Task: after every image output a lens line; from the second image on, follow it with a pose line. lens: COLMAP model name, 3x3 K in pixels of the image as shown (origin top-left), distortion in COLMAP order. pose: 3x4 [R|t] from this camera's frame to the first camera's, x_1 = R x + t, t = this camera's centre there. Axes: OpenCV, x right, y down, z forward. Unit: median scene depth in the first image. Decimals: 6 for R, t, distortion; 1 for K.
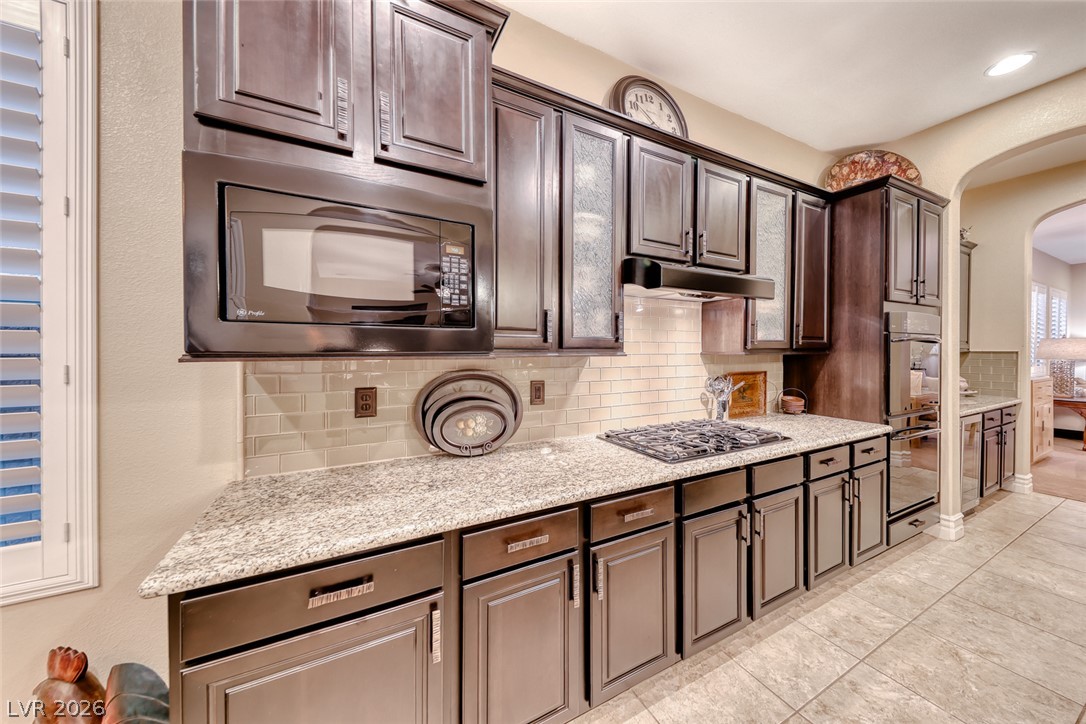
lens RADIAL K [[367.9, 0, 538.5], [0, 367.9, 353.9], [0, 0, 1]] dist [0.017209, -0.004874]
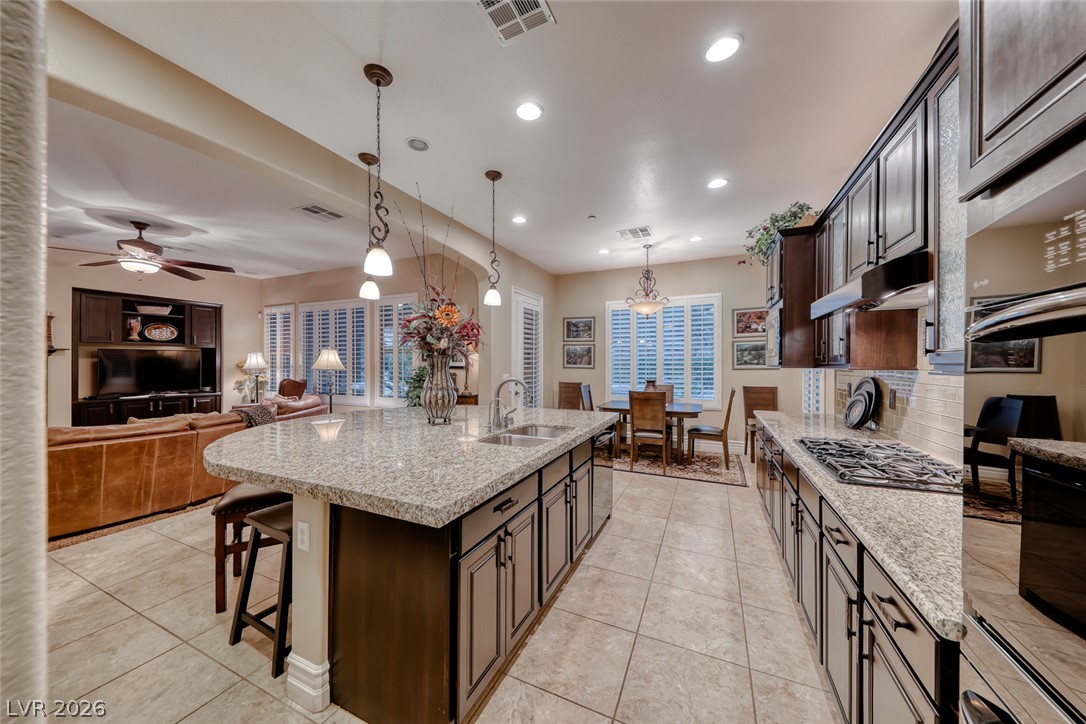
lens RADIAL K [[367.9, 0, 541.1], [0, 367.9, 362.8], [0, 0, 1]] dist [0.017209, -0.004874]
pose [[-0.794234, -0.002362, -0.607607, 1.833310], [-0.008465, 0.999938, 0.007178, -0.019104], [0.607552, 0.010845, -0.794206, 1.374466]]
